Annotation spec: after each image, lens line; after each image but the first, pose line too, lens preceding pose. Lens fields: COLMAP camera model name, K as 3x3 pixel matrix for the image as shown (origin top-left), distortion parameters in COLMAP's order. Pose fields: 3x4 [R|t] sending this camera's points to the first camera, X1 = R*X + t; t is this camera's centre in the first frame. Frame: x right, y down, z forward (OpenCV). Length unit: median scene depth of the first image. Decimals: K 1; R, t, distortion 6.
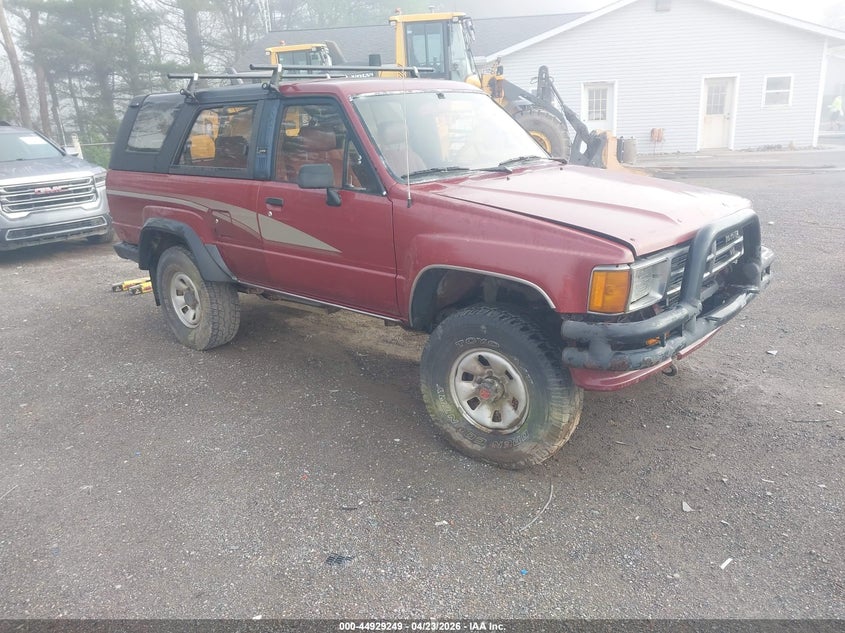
lens RADIAL K [[689.9, 0, 422.5], [0, 689.9, 316.5], [0, 0, 1]] dist [0.002329, -0.007562]
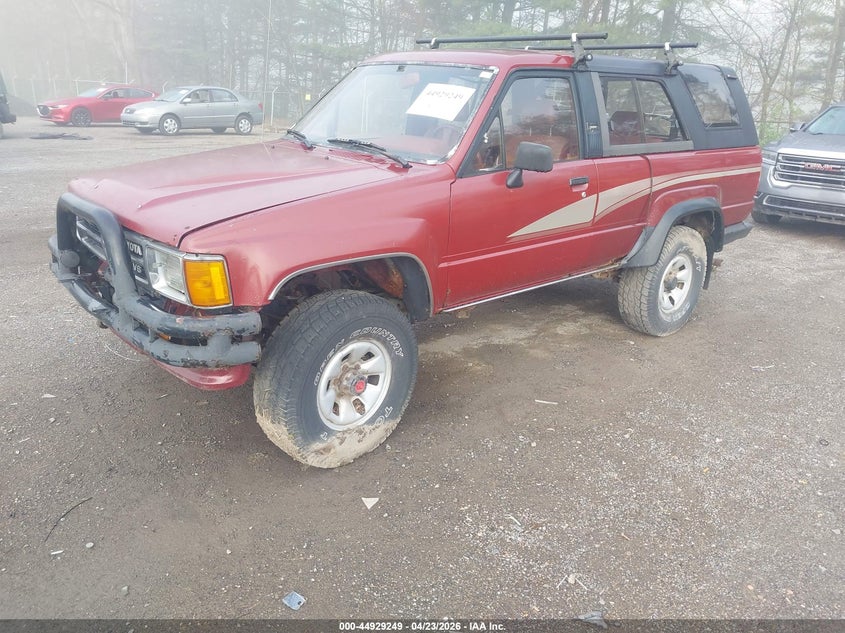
lens RADIAL K [[659.3, 0, 425.1], [0, 659.3, 332.3], [0, 0, 1]] dist [-0.004810, -0.006800]
pose [[-0.144870, 0.380005, -0.913569, 0.476347], [-0.310478, 0.859218, 0.406631, -0.188955], [0.939477, 0.342551, -0.006492, 0.571780]]
